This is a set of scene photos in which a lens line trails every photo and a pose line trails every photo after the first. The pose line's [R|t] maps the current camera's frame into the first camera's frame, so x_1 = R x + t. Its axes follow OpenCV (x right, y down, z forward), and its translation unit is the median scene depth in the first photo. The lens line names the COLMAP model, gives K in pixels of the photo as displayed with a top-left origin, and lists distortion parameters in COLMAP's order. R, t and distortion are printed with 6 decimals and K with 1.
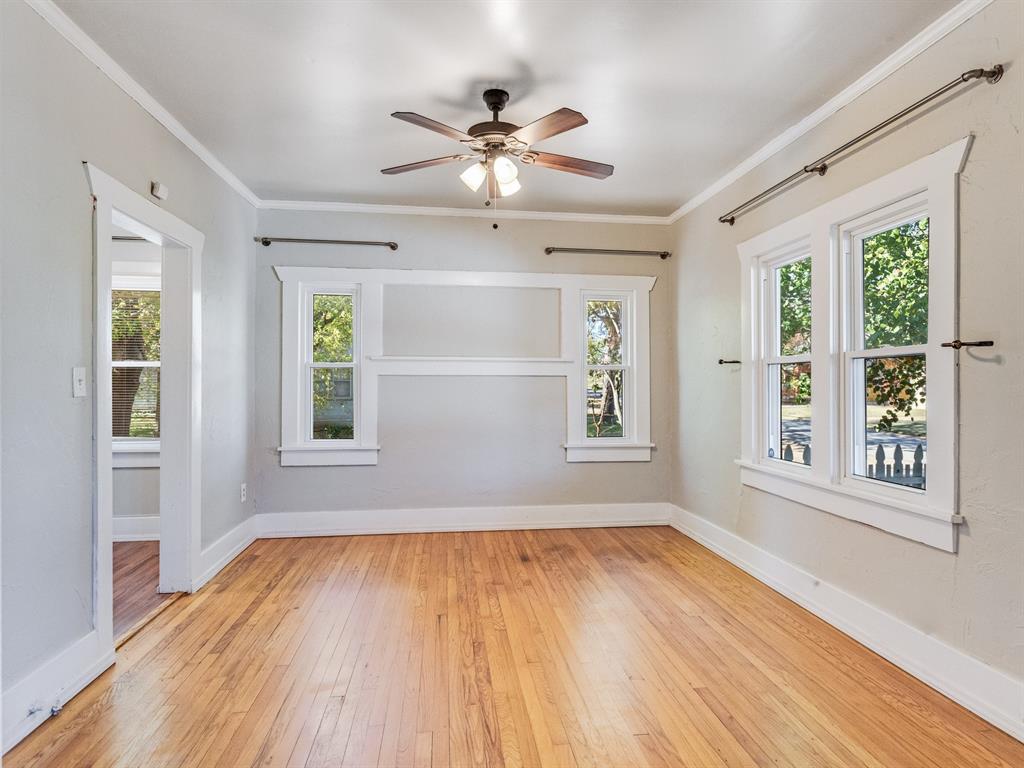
lens RADIAL K [[554.3, 0, 513.5], [0, 554.3, 386.4], [0, 0, 1]] dist [-0.005048, -0.000515]
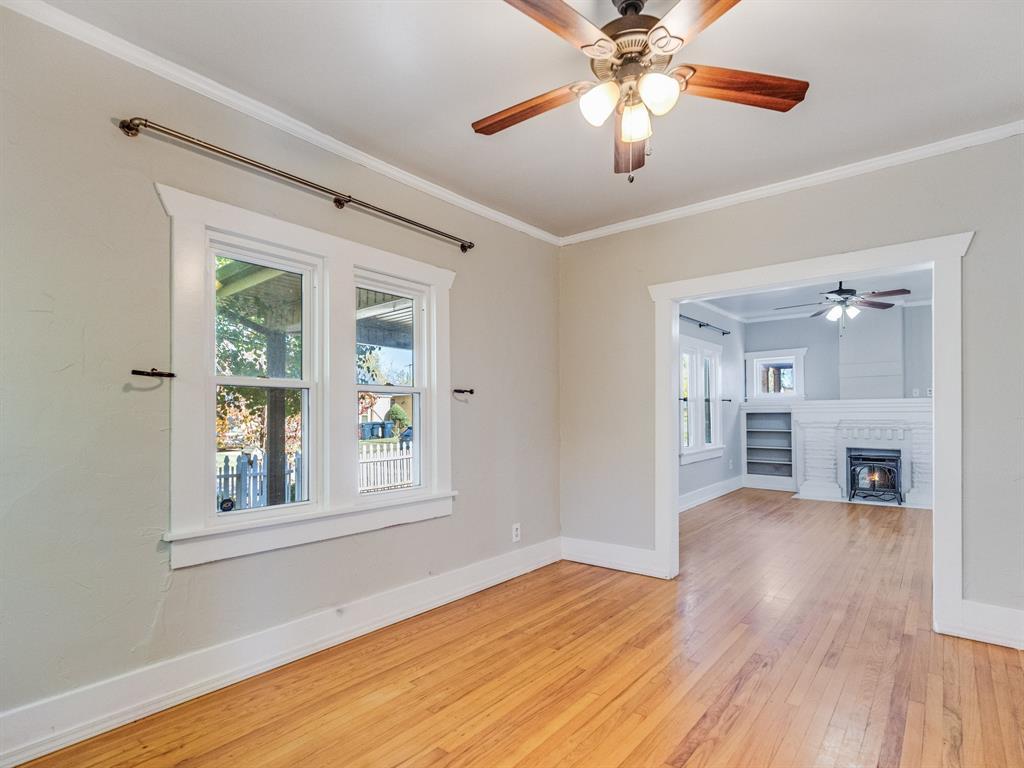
lens RADIAL K [[525.0, 0, 529.3], [0, 525.0, 410.9], [0, 0, 1]] dist [0.009711, 0.000304]
pose [[-0.696488, 0.006933, 0.717535, -0.408854], [0.000722, 0.999960, -0.008962, 0.001036], [-0.717568, -0.005724, -0.696464, 1.530850]]
